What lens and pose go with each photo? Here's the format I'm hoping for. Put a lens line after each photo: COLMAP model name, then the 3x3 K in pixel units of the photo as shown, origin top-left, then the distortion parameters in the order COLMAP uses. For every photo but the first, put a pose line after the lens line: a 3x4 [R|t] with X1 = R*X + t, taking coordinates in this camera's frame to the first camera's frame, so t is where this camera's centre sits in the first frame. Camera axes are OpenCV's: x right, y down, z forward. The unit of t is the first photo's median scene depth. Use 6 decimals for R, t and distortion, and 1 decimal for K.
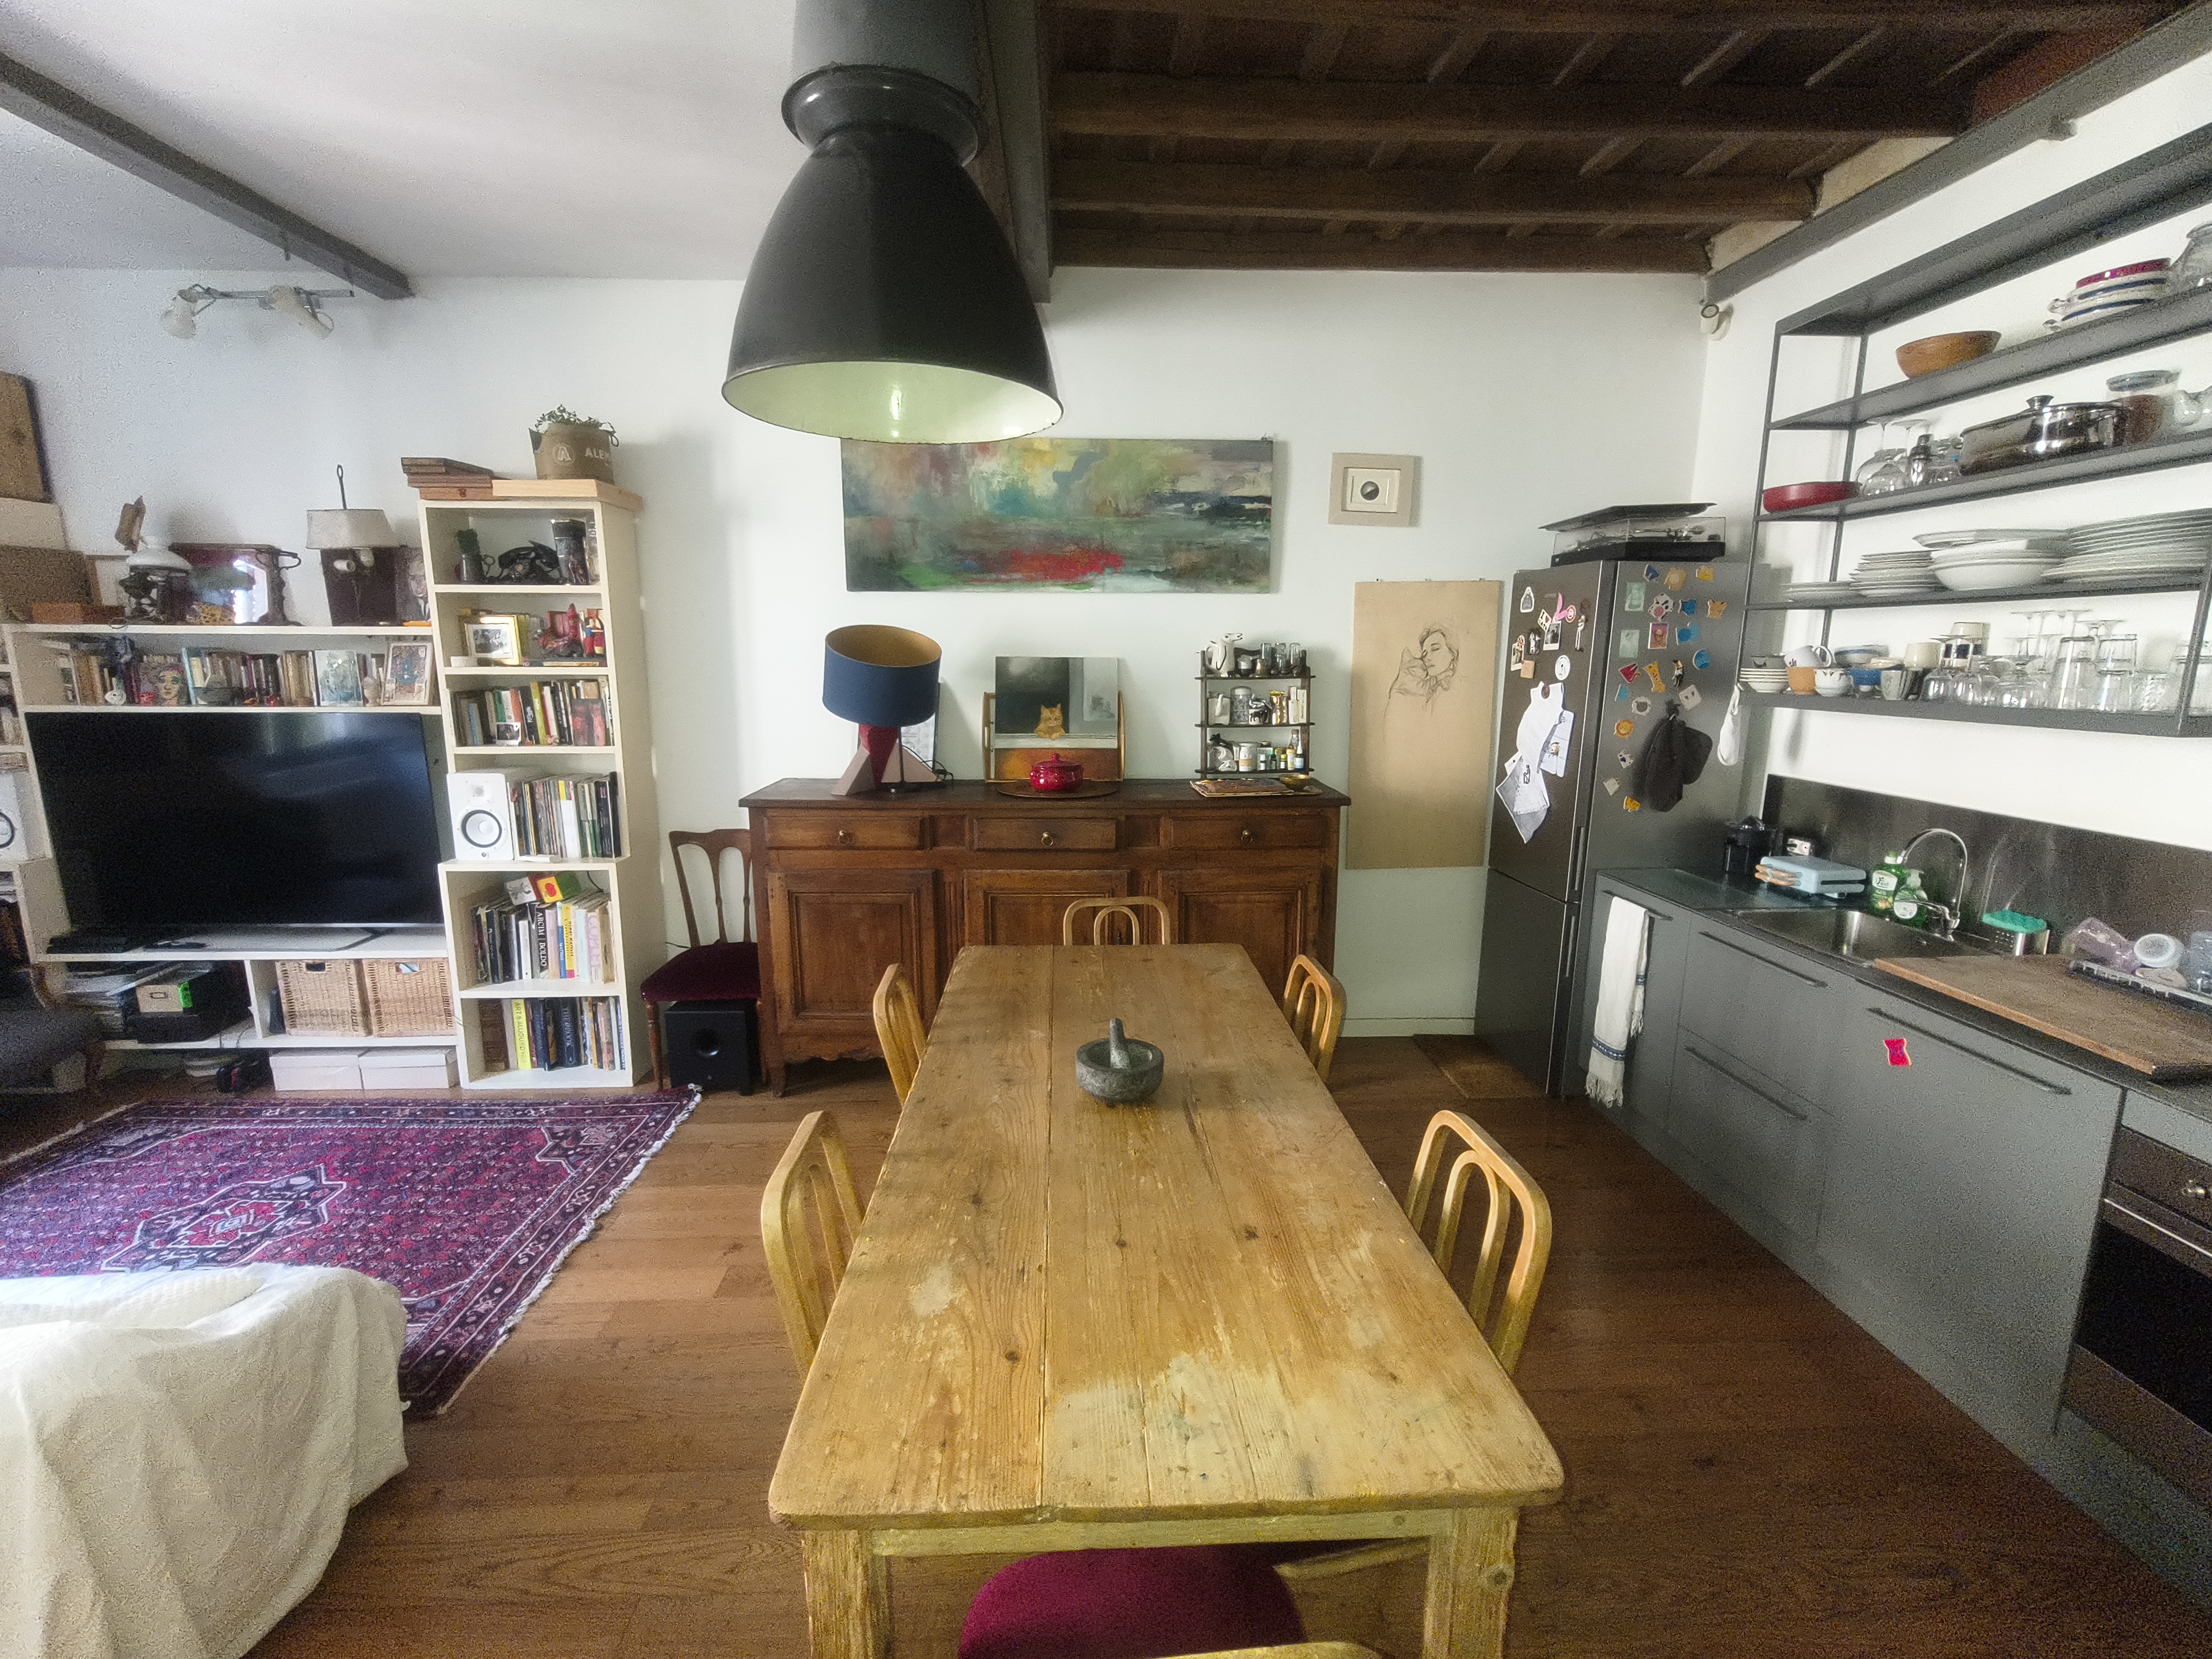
lens RADIAL K [[944.8, 0, 1106.1], [0, 944.8, 823.5], [0, 0, 1]] dist [0.001075, -0.000647]
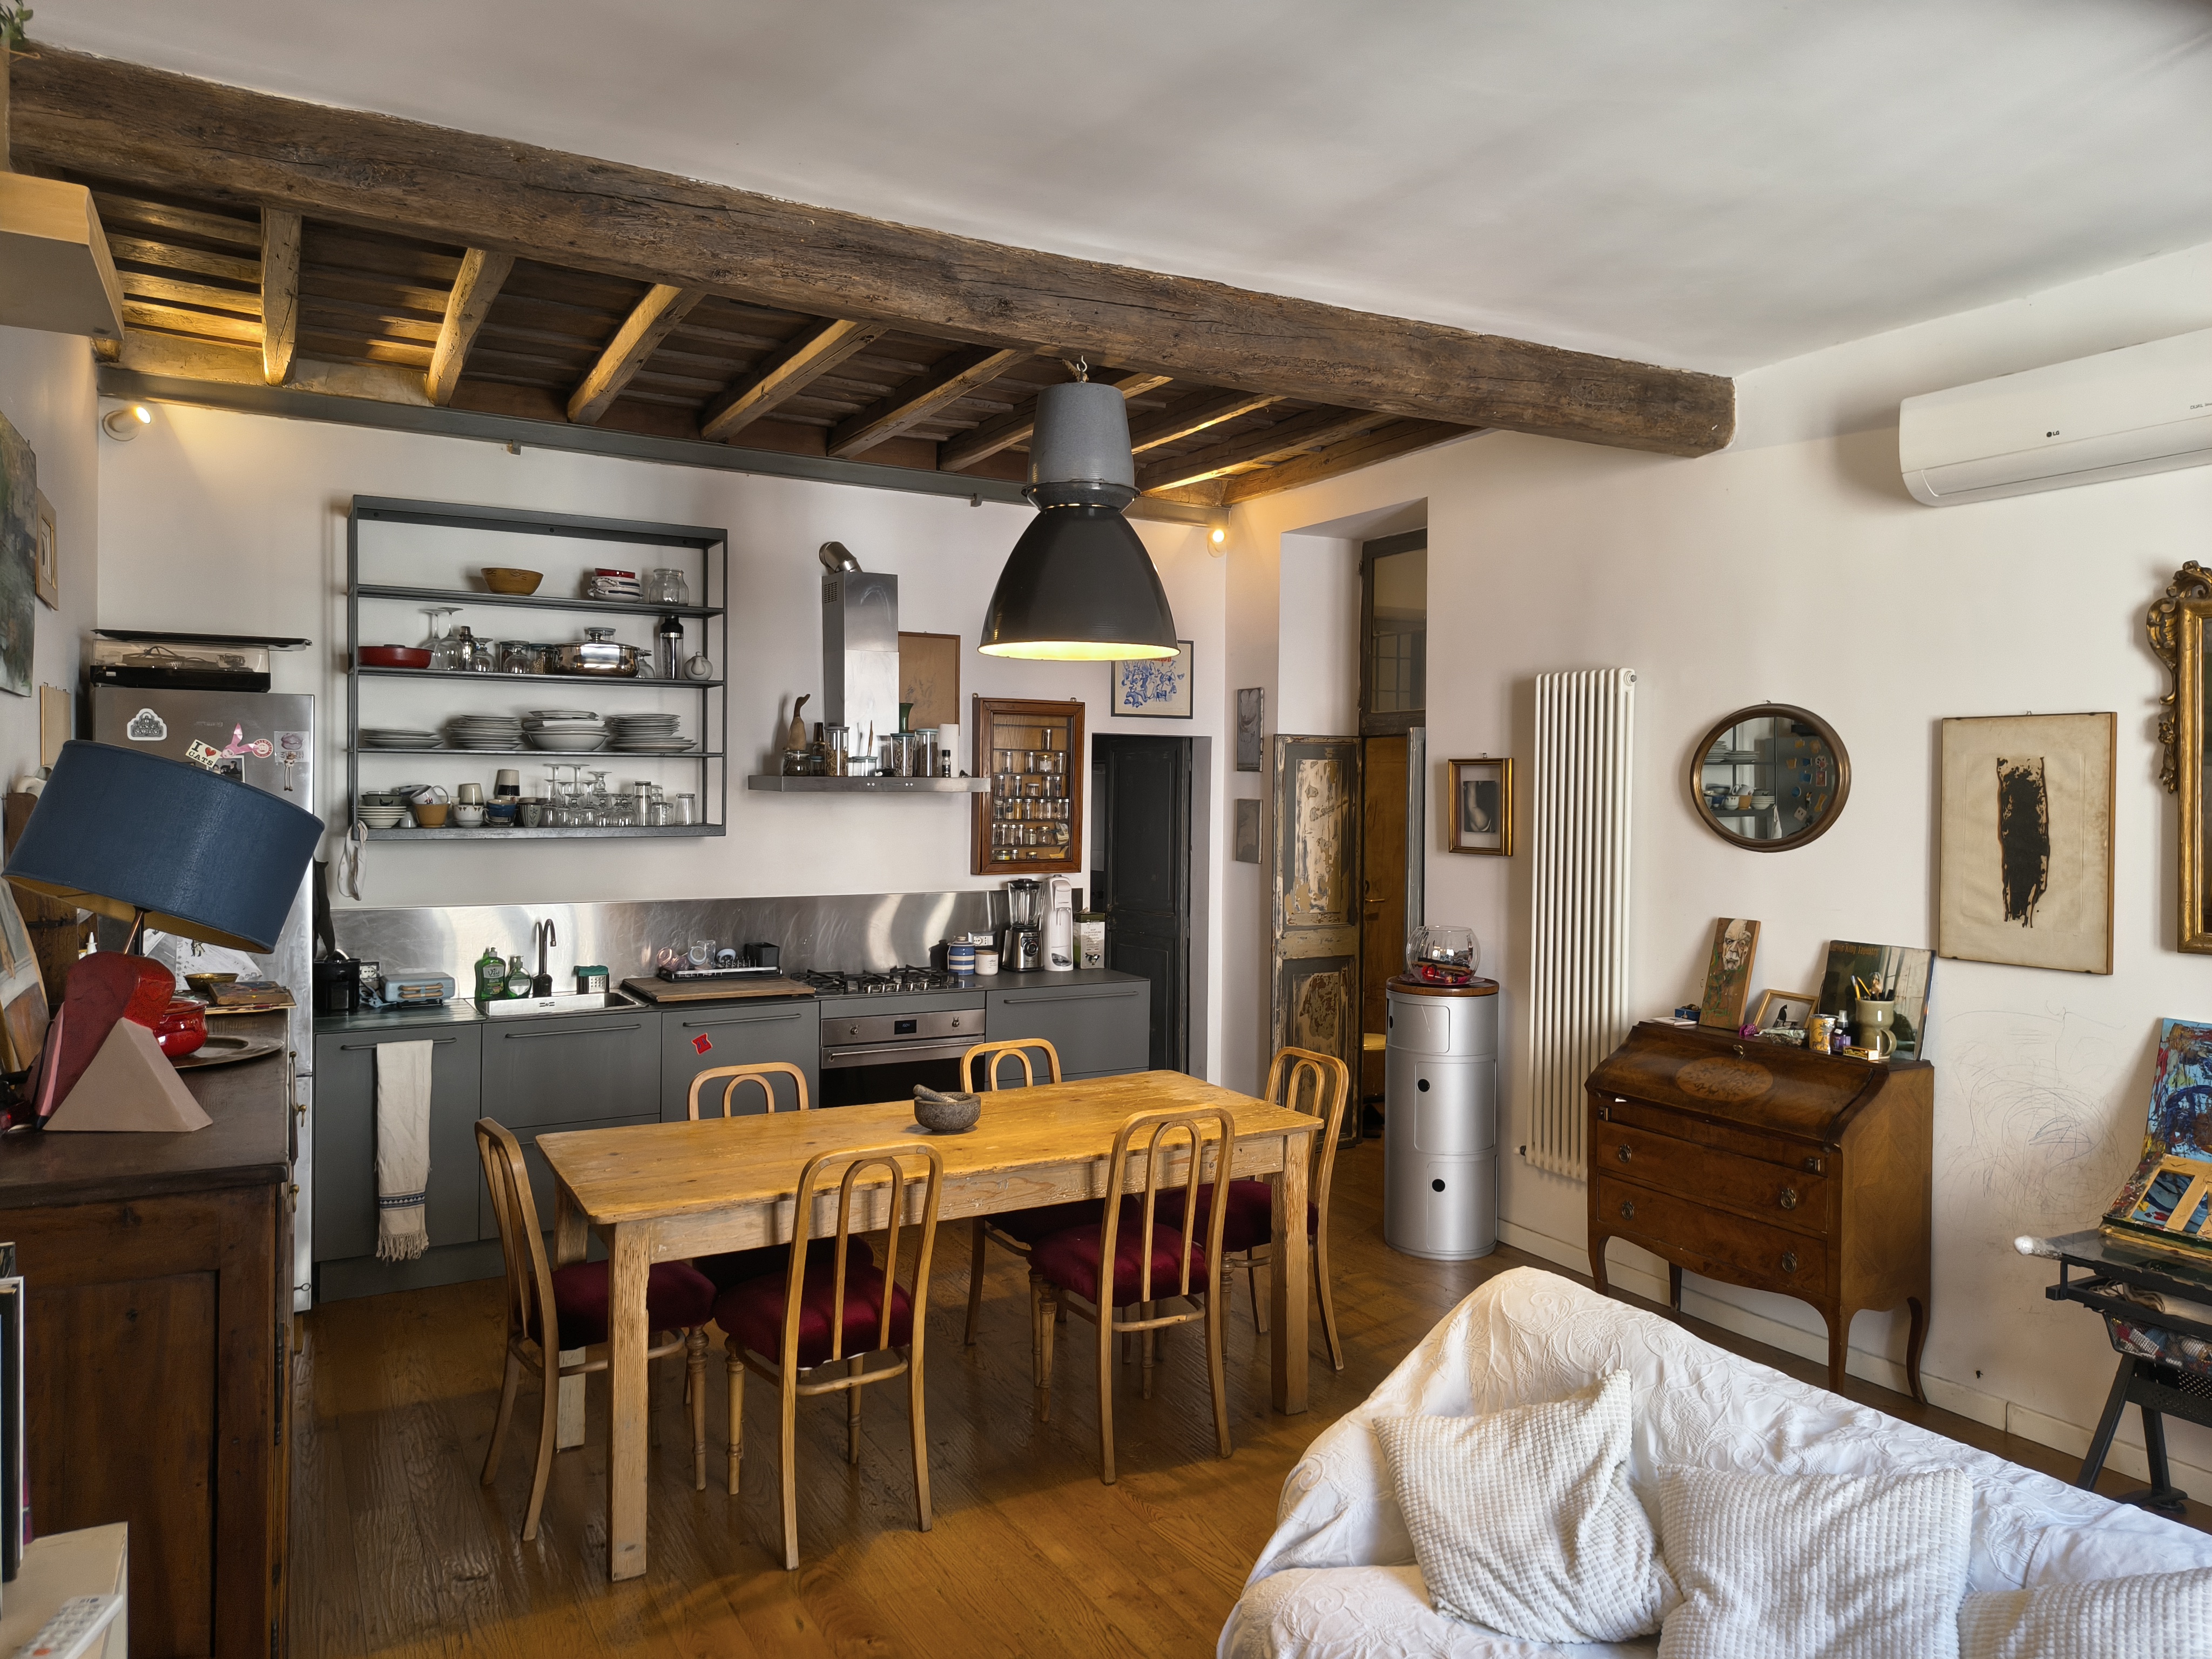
lens RADIAL K [[1516.7, 0, 1119.0], [0, 1516.7, 818.3], [0, 0, 1]] dist [0.062120, -0.081570]
pose [[-0.449995, -0.025494, 0.892667, -1.068868], [0.151448, 0.982935, 0.104417, -0.176831], [-0.880096, 0.182180, -0.438454, 0.887291]]
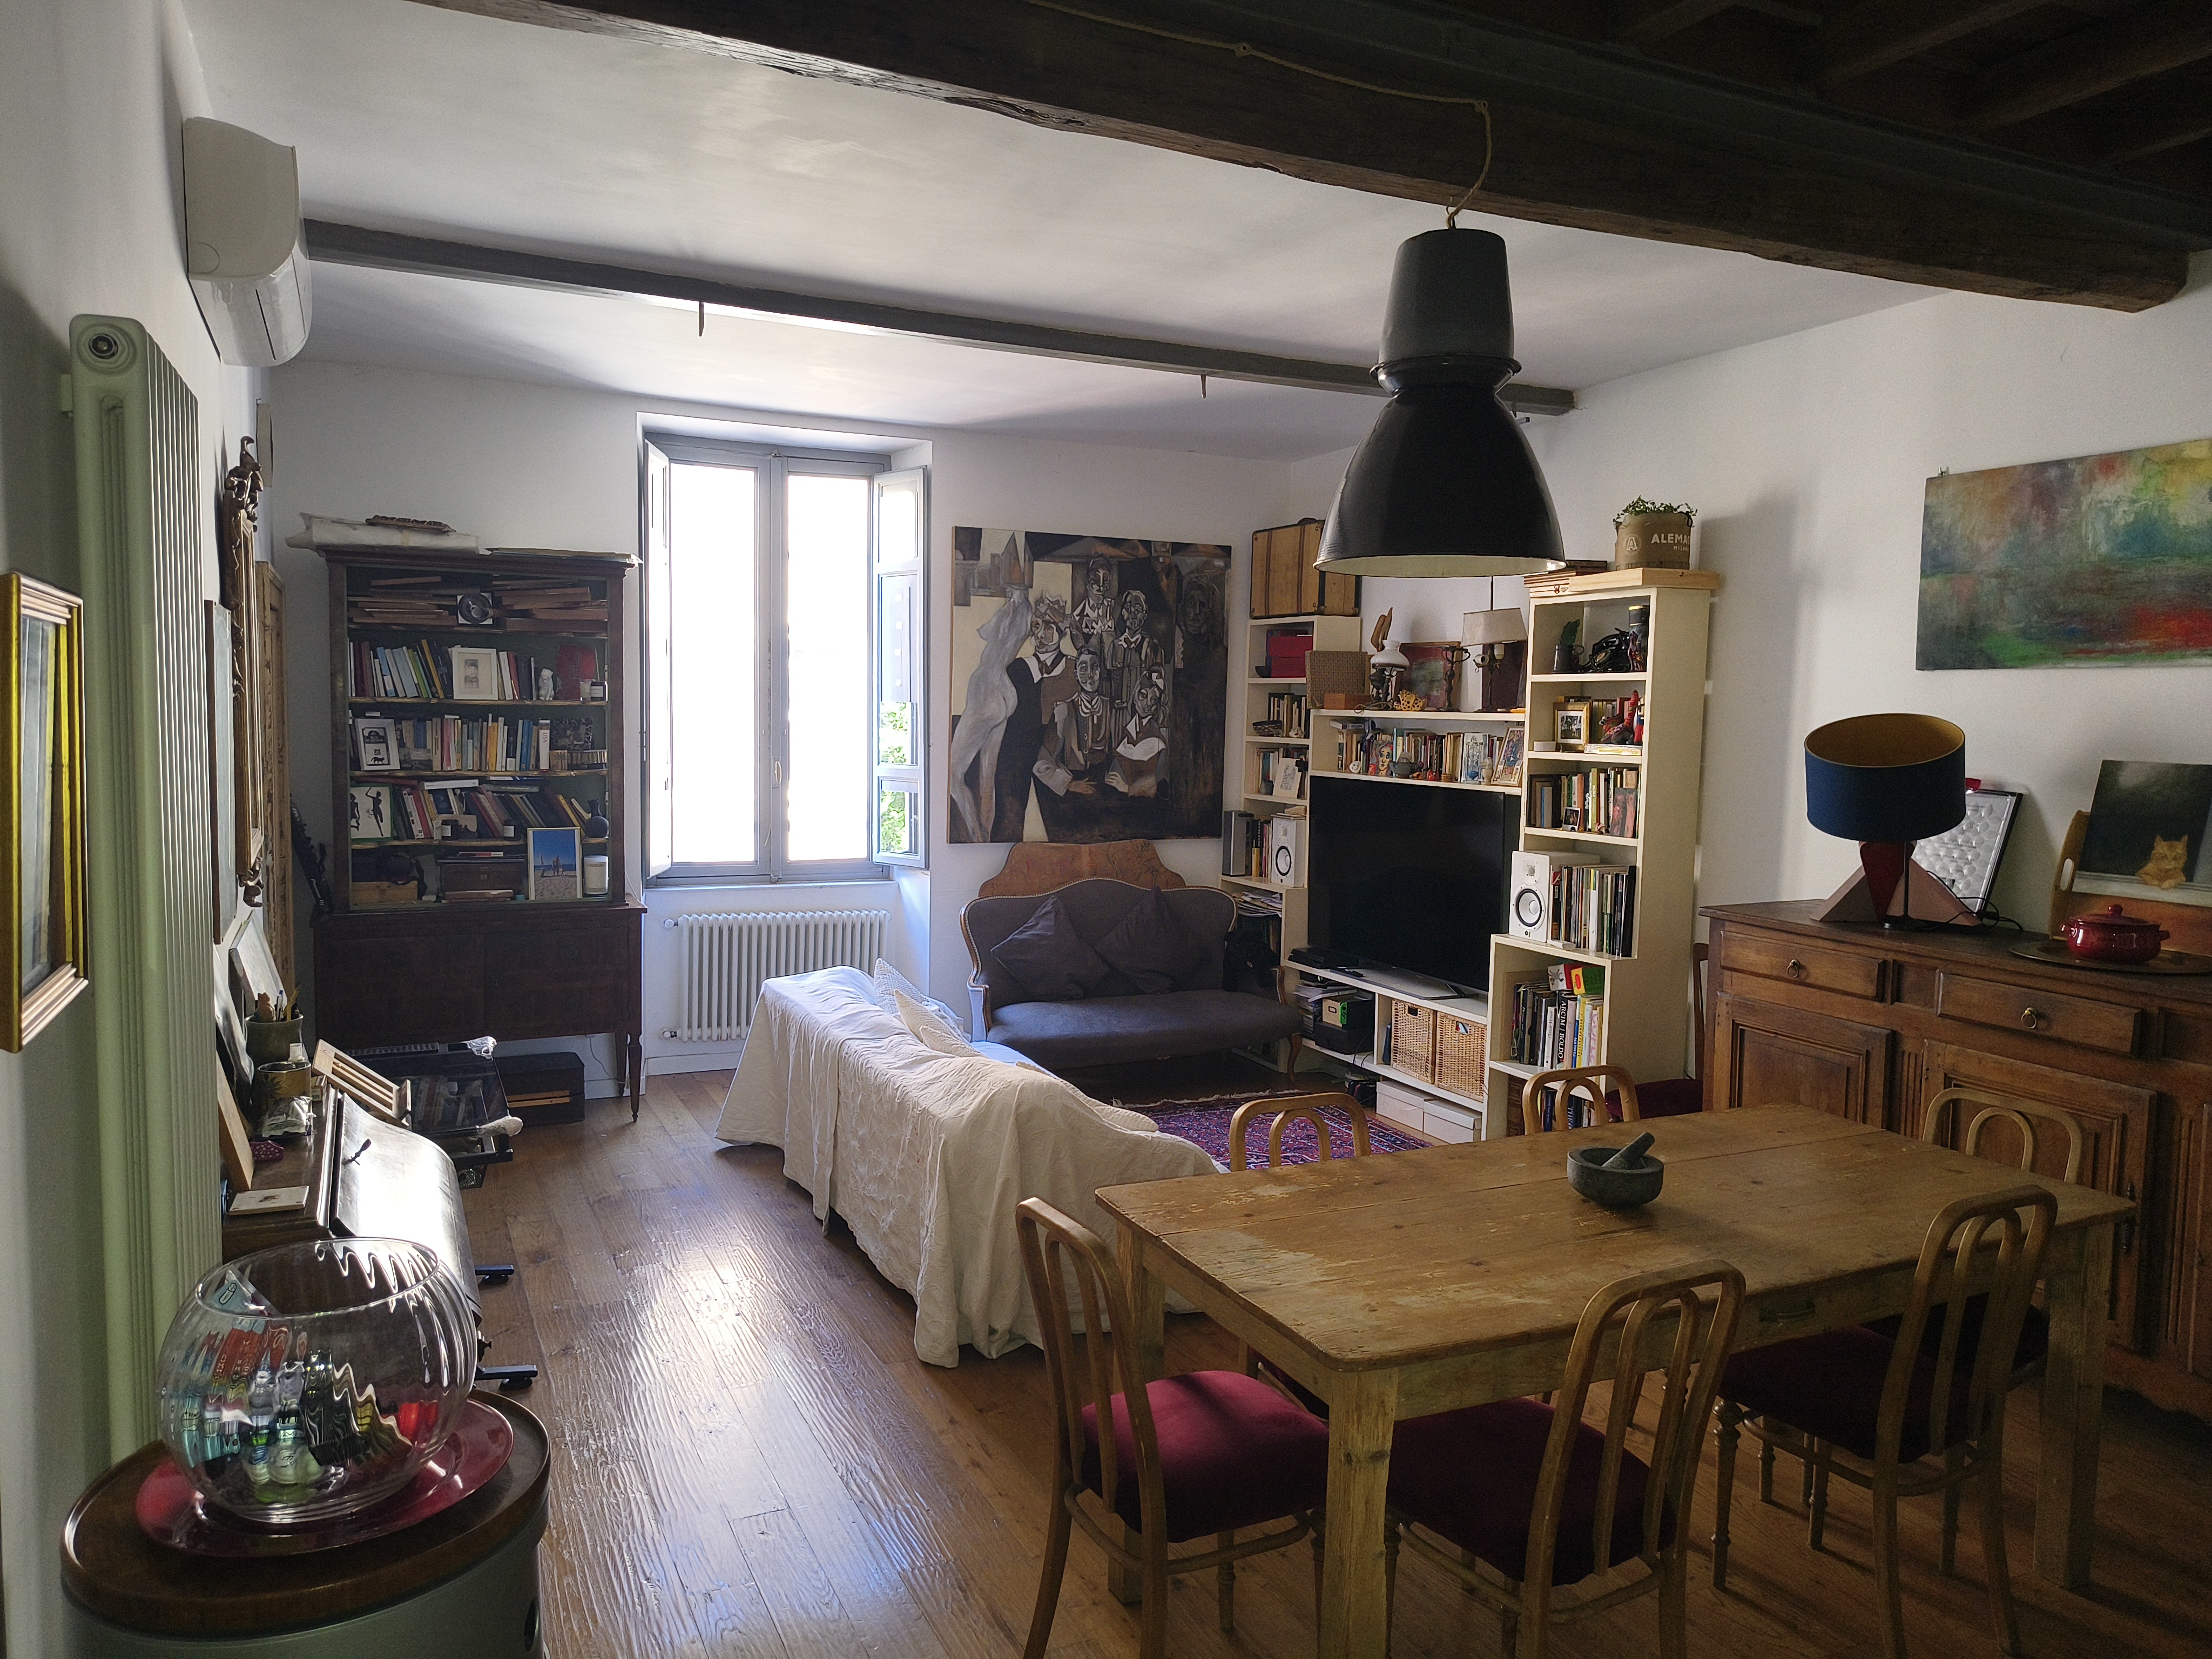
lens RADIAL K [[1518.6, 0, 1095.6], [0, 1518.6, 828.3], [0, 0, 1]] dist [0.050191, -0.063427]
pose [[0.389832, 0.076004, -0.917744, 0.661445], [-0.181172, 0.983441, 0.004488, -0.001680], [0.902889, 0.164520, 0.397147, -0.092675]]
